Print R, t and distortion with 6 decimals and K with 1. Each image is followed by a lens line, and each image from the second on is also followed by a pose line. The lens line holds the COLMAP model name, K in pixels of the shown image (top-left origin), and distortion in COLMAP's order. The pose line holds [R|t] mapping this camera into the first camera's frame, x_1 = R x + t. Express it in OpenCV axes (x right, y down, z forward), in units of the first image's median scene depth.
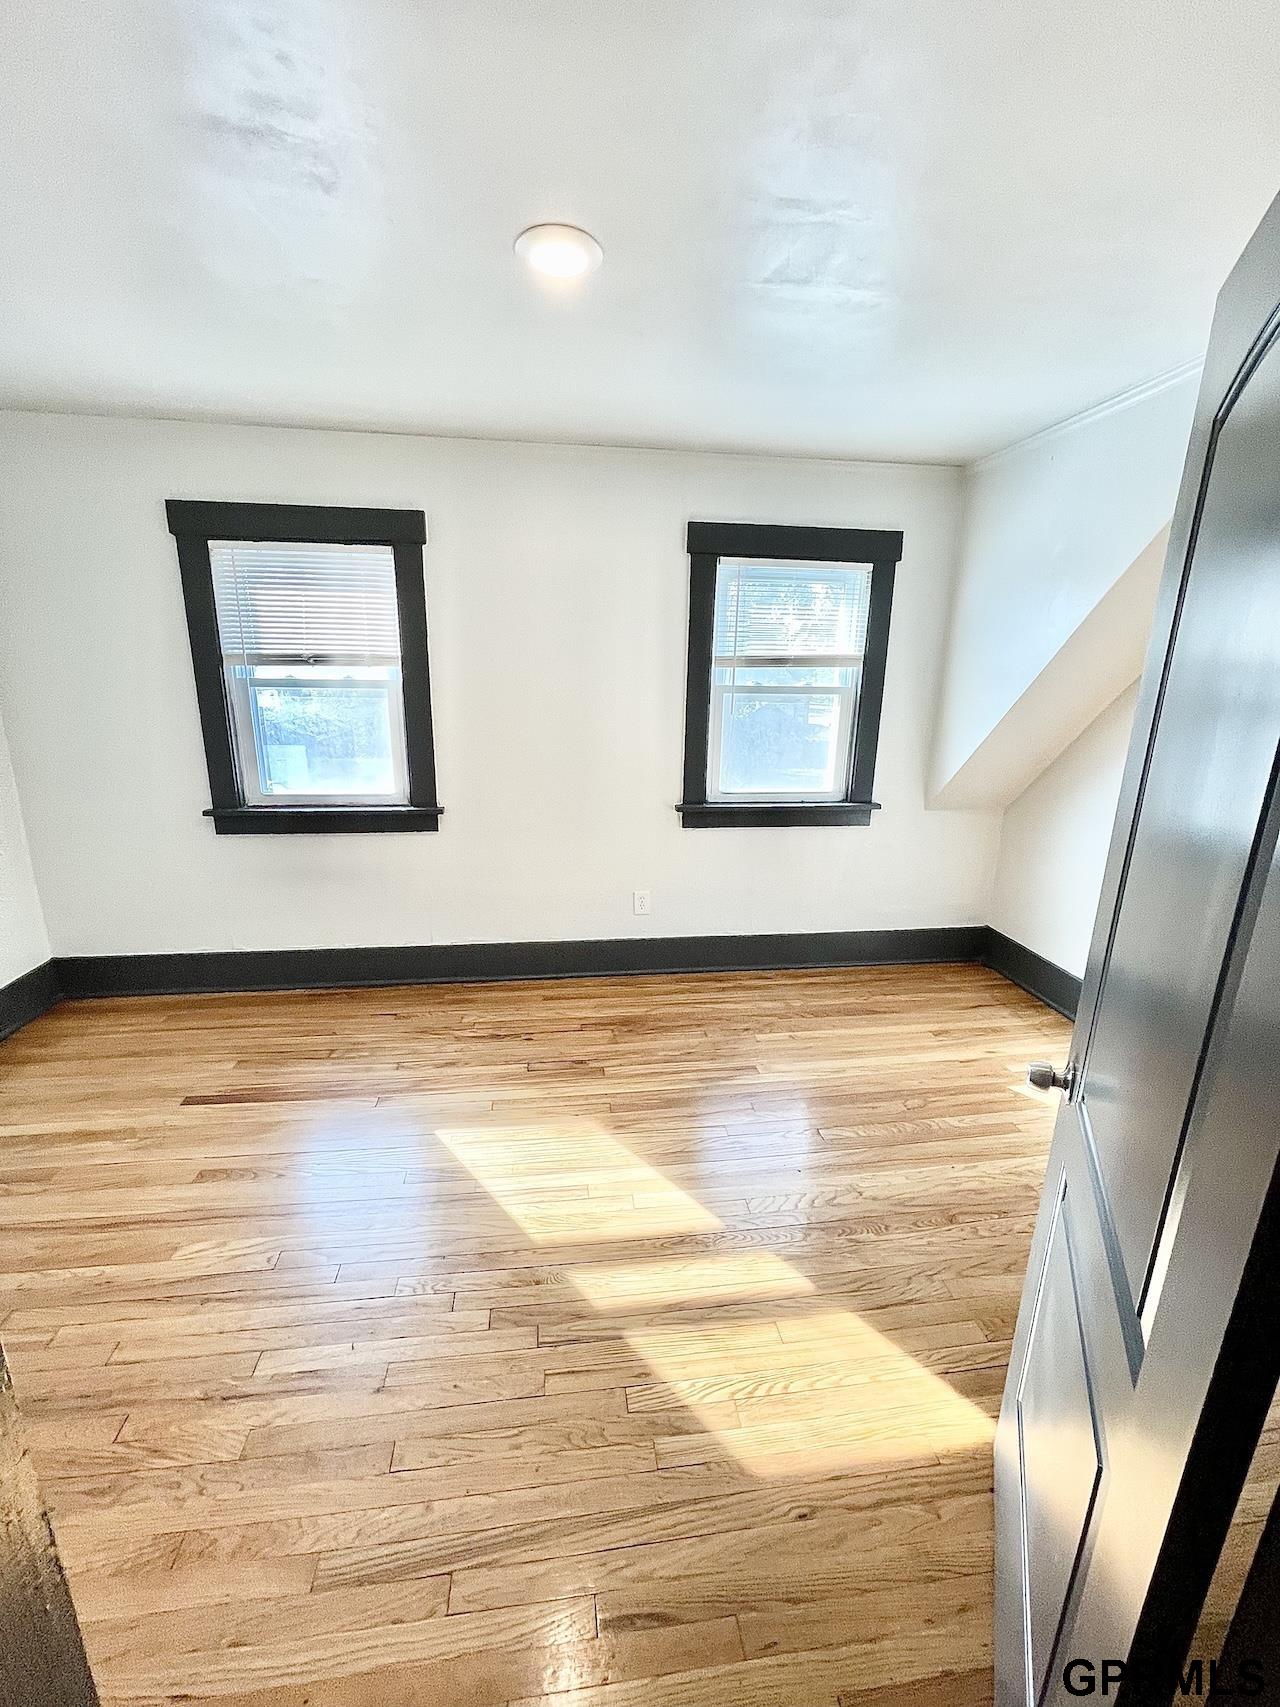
lens RADIAL K [[694.9, 0, 627.8], [0, 694.9, 846.4], [0, 0, 1]] dist [0.014926, 0.000106]
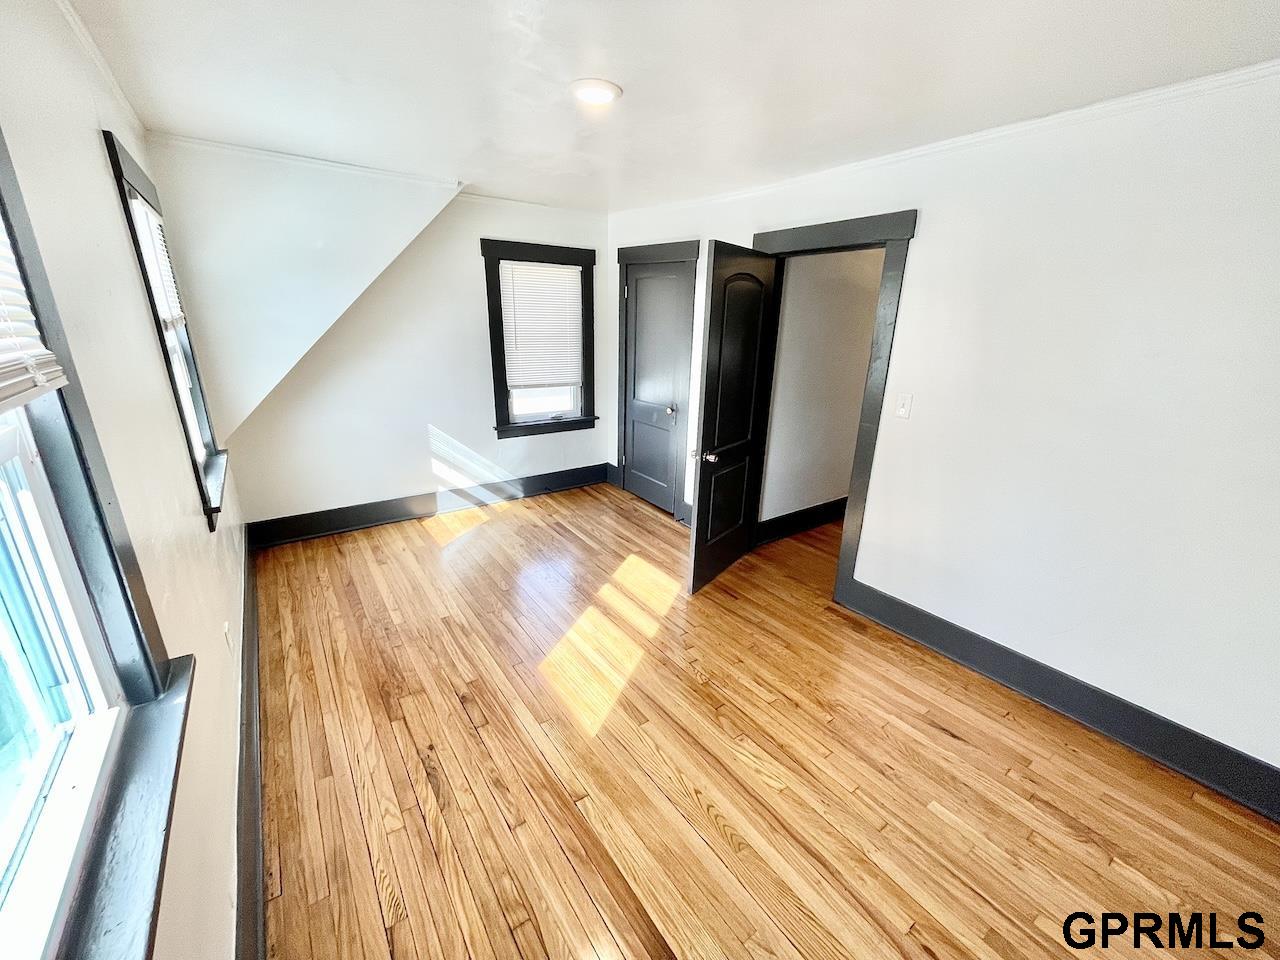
lens RADIAL K [[521.1, 0, 638.9], [0, 521.1, 480.4], [0, 0, 1]] dist [0.014926, 0.000106]
pose [[-0.459840, -0.303130, 0.834661, -0.741544], [0.203894, 0.878777, 0.431484, -0.280996], [-0.864277, 0.368596, -0.342291, 0.858852]]
